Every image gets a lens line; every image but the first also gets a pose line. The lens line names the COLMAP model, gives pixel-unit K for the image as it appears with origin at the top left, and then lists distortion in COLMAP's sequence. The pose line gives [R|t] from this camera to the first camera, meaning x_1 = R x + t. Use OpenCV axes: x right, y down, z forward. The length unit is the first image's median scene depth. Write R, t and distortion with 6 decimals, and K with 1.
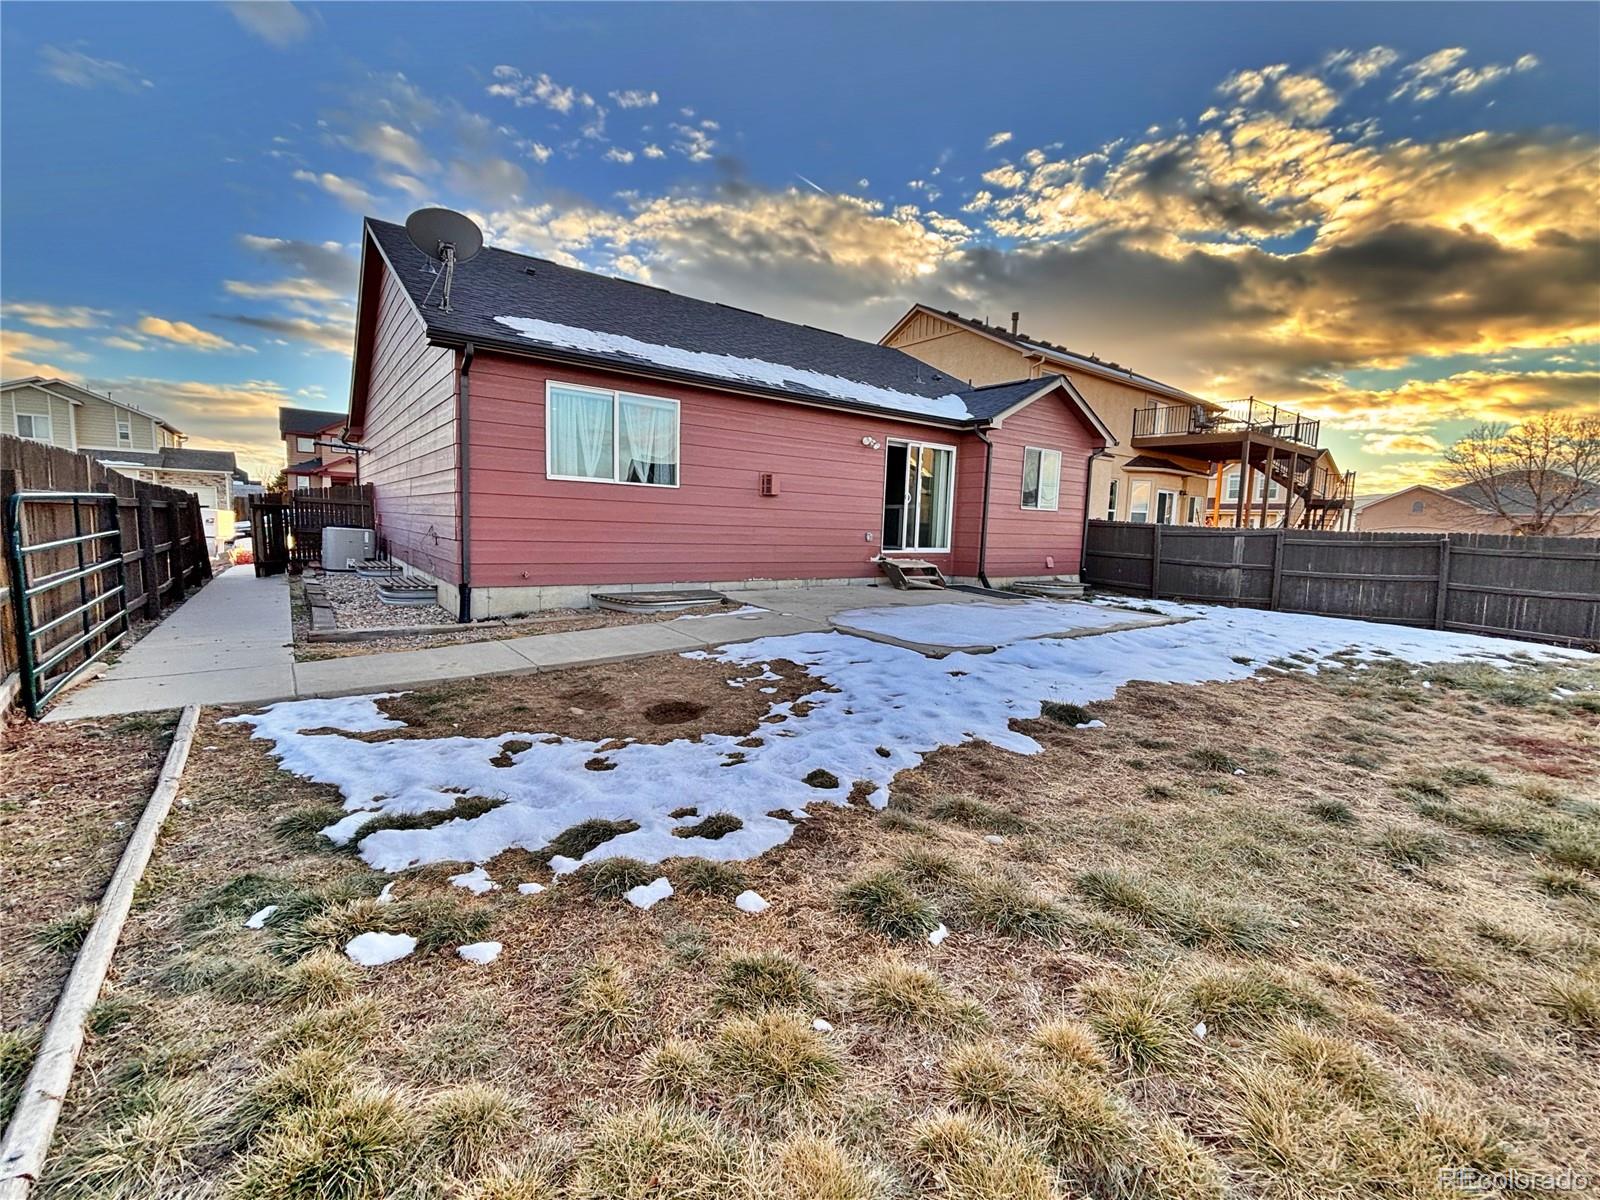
lens RADIAL K [[649.0, 0, 798.7], [0, 649.0, 599.0], [0, 0, 1]] dist [-0.000241, 0.000463]
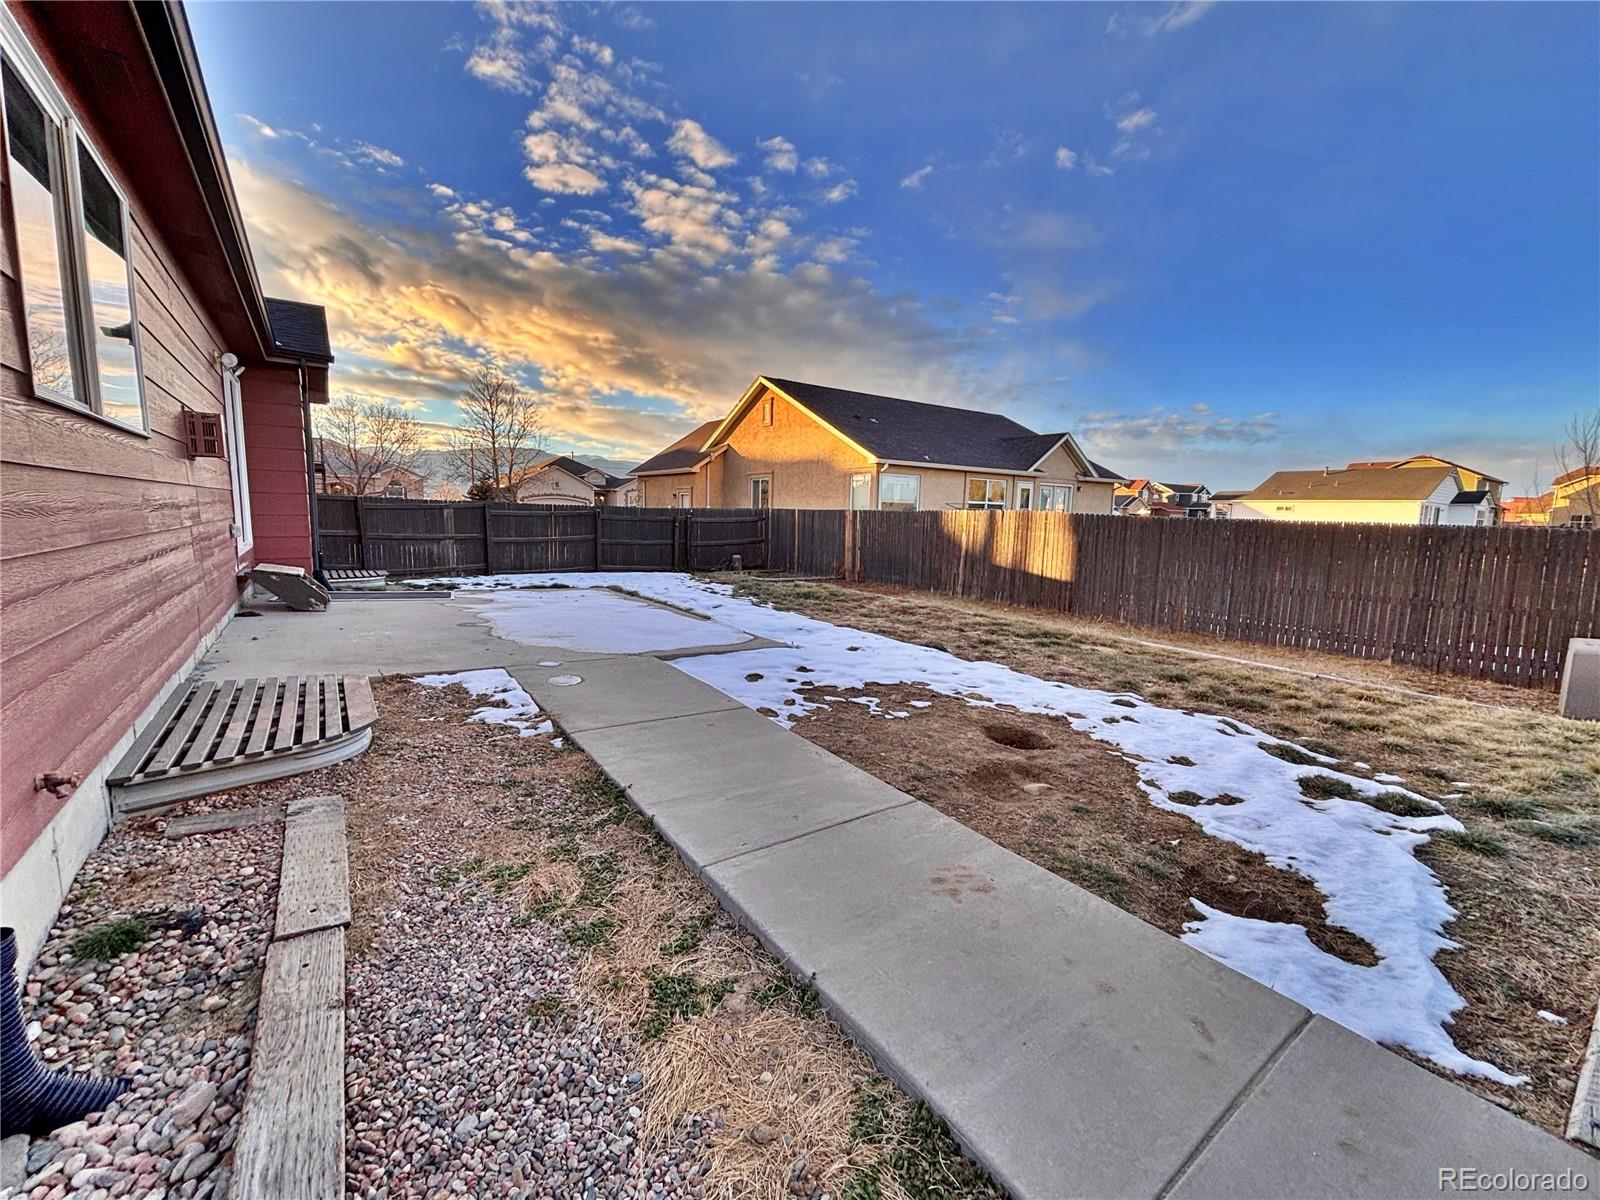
lens RADIAL K [[649.0, 0, 798.7], [0, 649.0, 599.0], [0, 0, 1]] dist [-0.000241, 0.000463]
pose [[0.052100, -0.162766, 0.985288, -1.368710], [0.092100, 0.983207, 0.157552, -0.260189], [-0.994386, 0.082536, 0.066216, 1.508188]]
